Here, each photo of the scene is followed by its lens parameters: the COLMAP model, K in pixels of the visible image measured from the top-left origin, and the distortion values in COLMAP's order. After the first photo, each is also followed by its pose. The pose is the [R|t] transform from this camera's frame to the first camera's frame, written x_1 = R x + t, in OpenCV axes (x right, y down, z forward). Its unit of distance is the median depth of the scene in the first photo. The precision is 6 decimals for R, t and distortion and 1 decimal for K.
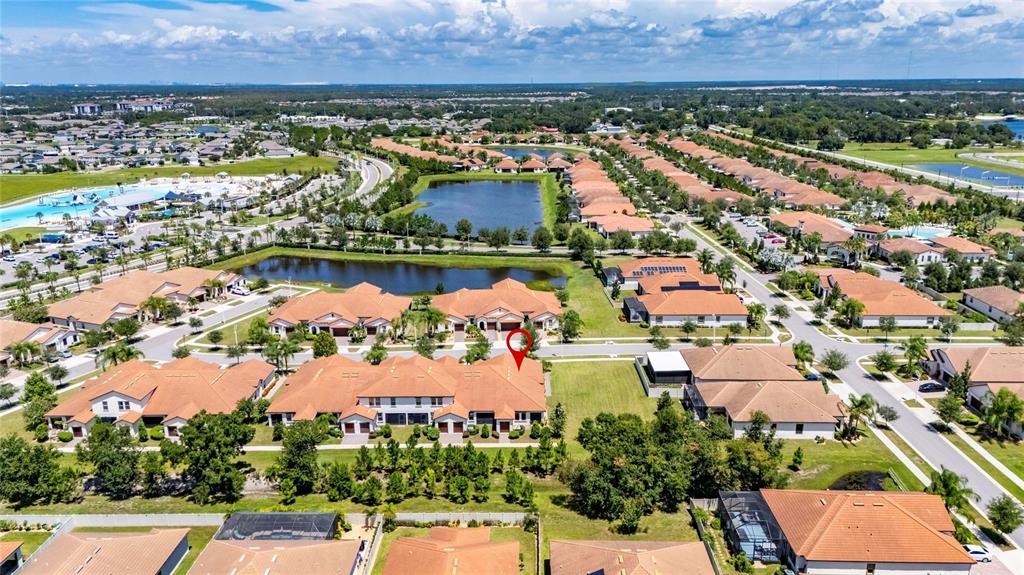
lens RADIAL K [[755.9, 0, 510.2], [0, 755.9, 289.4], [0, 0, 1]] dist [0.064465, -0.062823]
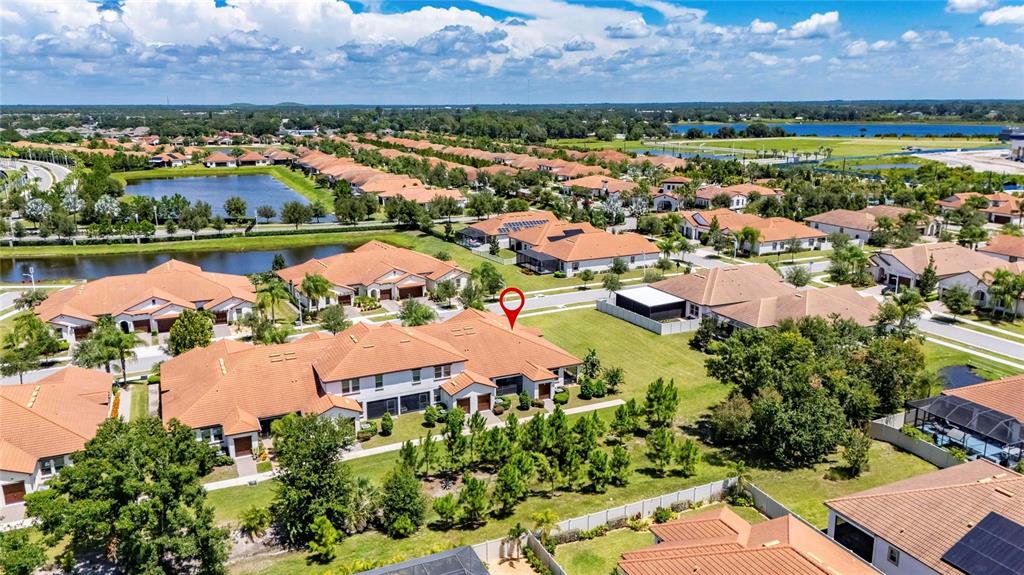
lens RADIAL K [[755.9, 0, 512.5], [0, 755.9, 289.1], [0, 0, 1]] dist [0.064465, -0.062823]
pose [[0.901023, -0.100503, 0.421967, -0.232134], [0.113568, 0.993513, -0.005869, 0.063005], [-0.418640, 0.053210, 0.906592, 0.262755]]
